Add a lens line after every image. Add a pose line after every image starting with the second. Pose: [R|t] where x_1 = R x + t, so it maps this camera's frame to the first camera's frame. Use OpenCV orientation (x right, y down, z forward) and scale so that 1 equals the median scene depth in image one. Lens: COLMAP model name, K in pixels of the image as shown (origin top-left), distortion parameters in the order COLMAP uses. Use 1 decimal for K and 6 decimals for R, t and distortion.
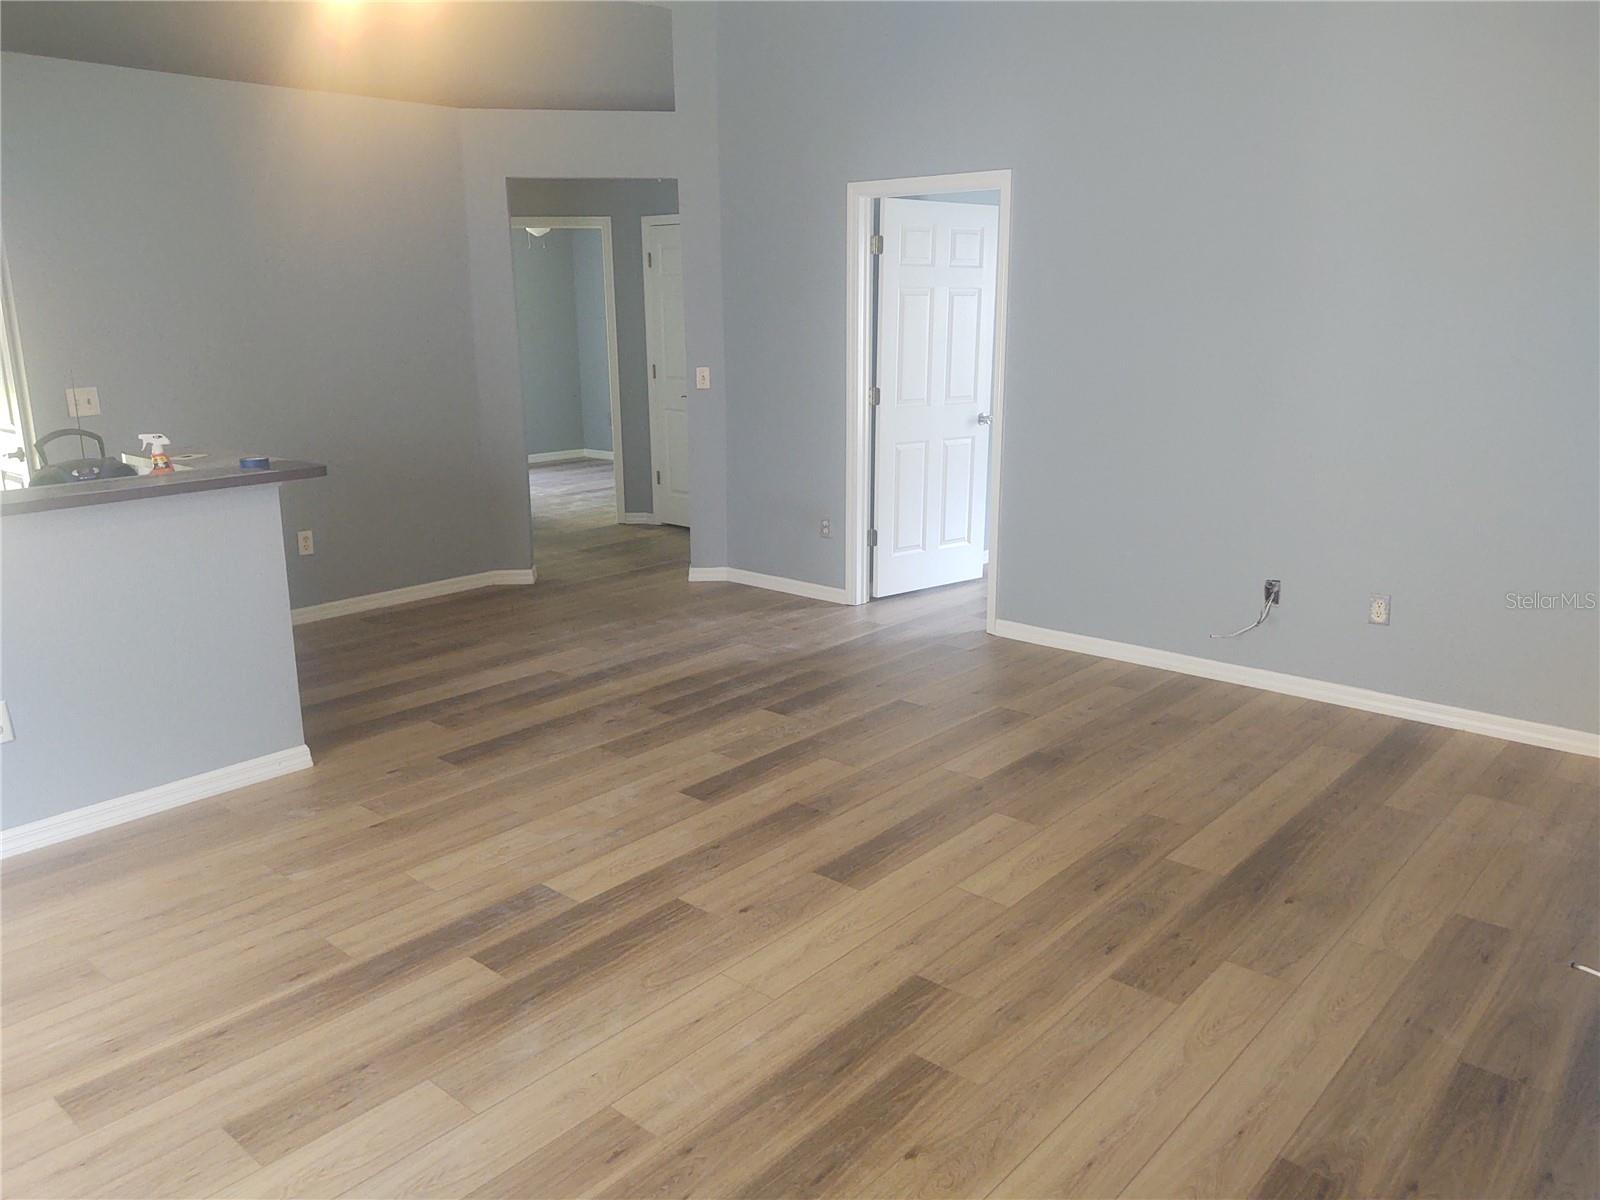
lens RADIAL K [[1222.6, 0, 801.2], [0, 1222.6, 601.0], [0, 0, 1]] dist [0.003446, -0.001315]
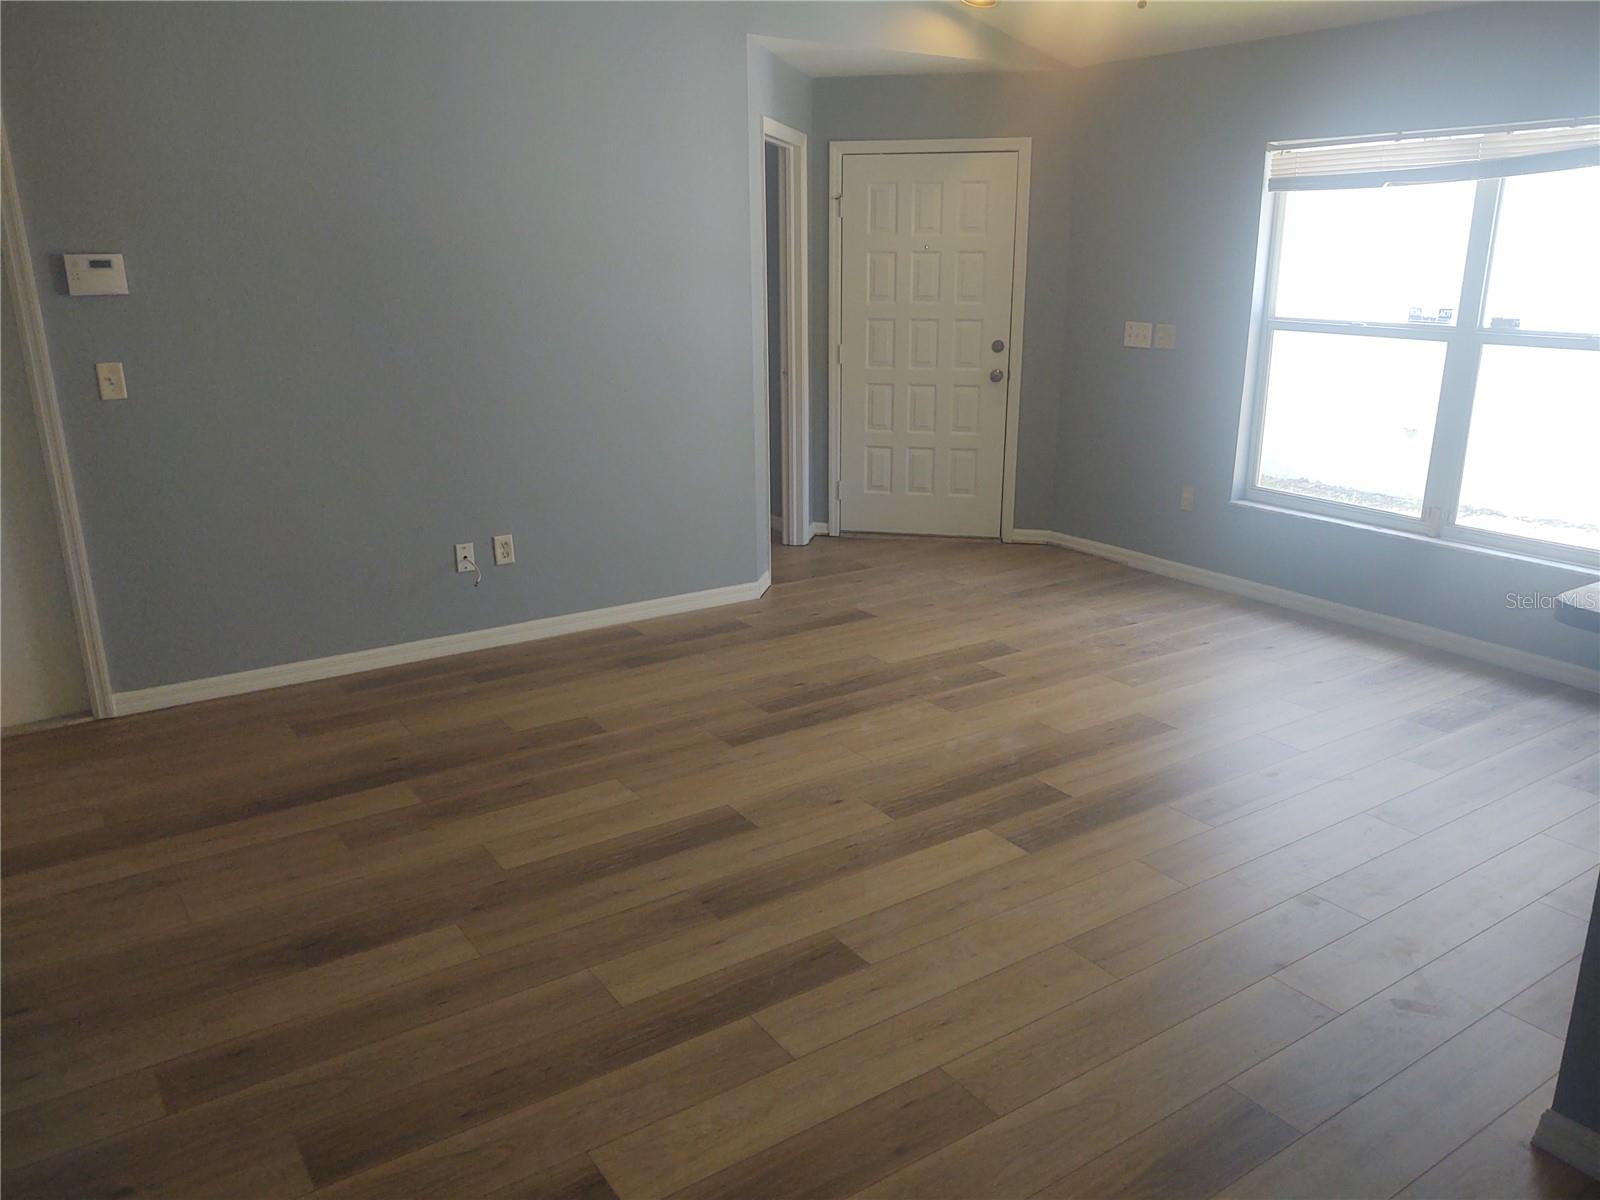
lens RADIAL K [[1222.6, 0, 798.4], [0, 1222.6, 602.2], [0, 0, 1]] dist [0.003446, -0.001315]
pose [[-0.968447, -0.057479, 0.242502, -0.271412], [0.072465, 0.866055, 0.494669, -0.459082], [-0.238453, 0.496634, -0.834563, 1.843659]]
